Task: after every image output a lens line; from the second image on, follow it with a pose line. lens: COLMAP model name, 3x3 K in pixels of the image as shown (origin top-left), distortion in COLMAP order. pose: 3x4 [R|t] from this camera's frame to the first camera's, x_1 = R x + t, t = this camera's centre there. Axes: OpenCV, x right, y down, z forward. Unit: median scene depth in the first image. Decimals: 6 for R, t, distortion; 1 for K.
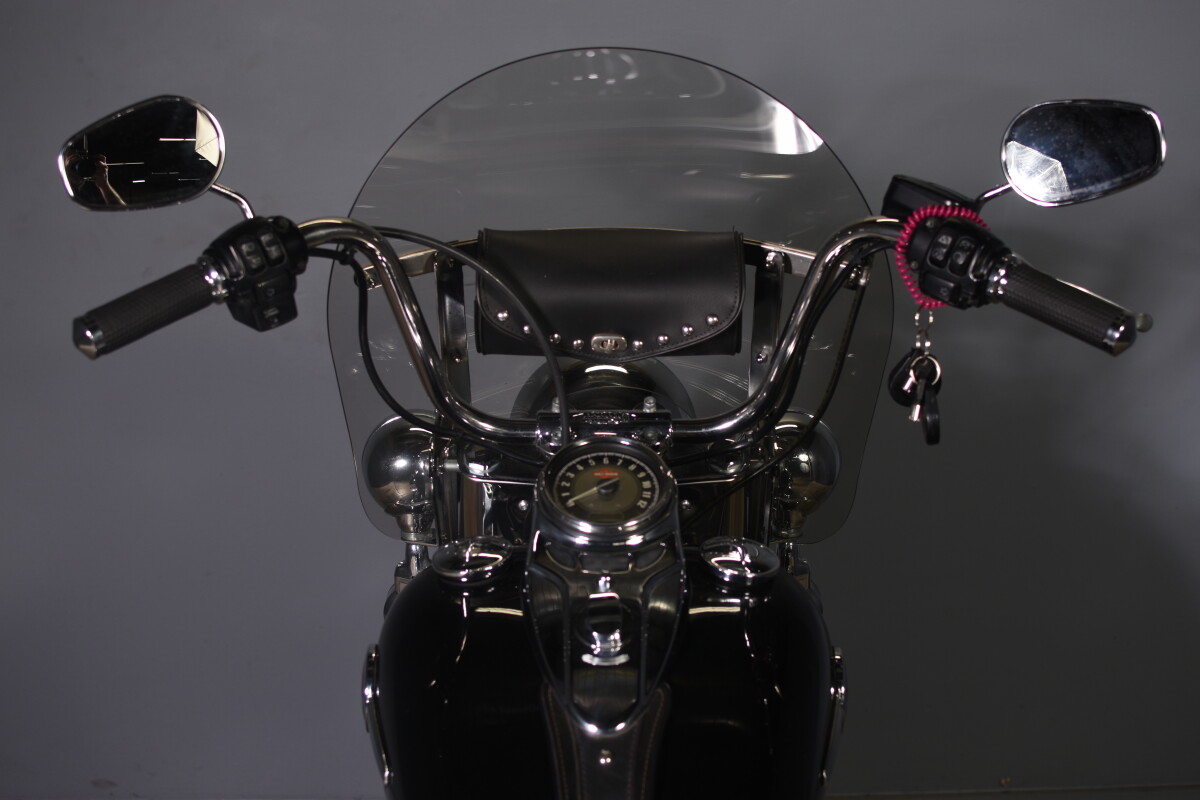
lens RADIAL K [[1854.2, 0, 569.2], [0, 1854.2, 392.9], [0, 0, 1]] dist [-0.133164, 0.000000]
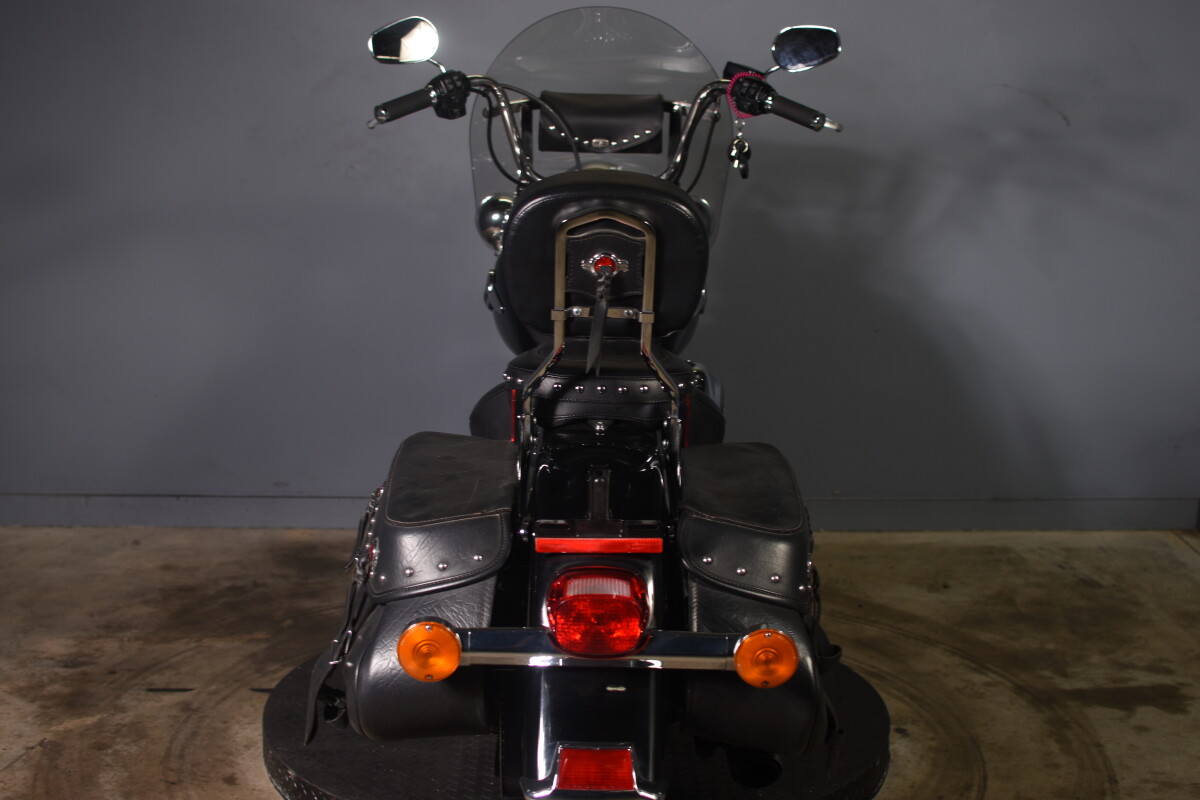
lens RADIAL K [[1854.2, 0, 572.3], [0, 1854.2, 370.9], [0, 0, 1]] dist [-0.133164, 0.000000]
pose [[0.999792, 0.016372, 0.012179, -0.036738], [-0.015620, 0.998110, -0.059441, 0.403147], [-0.013129, 0.059238, 0.998158, -1.252285]]
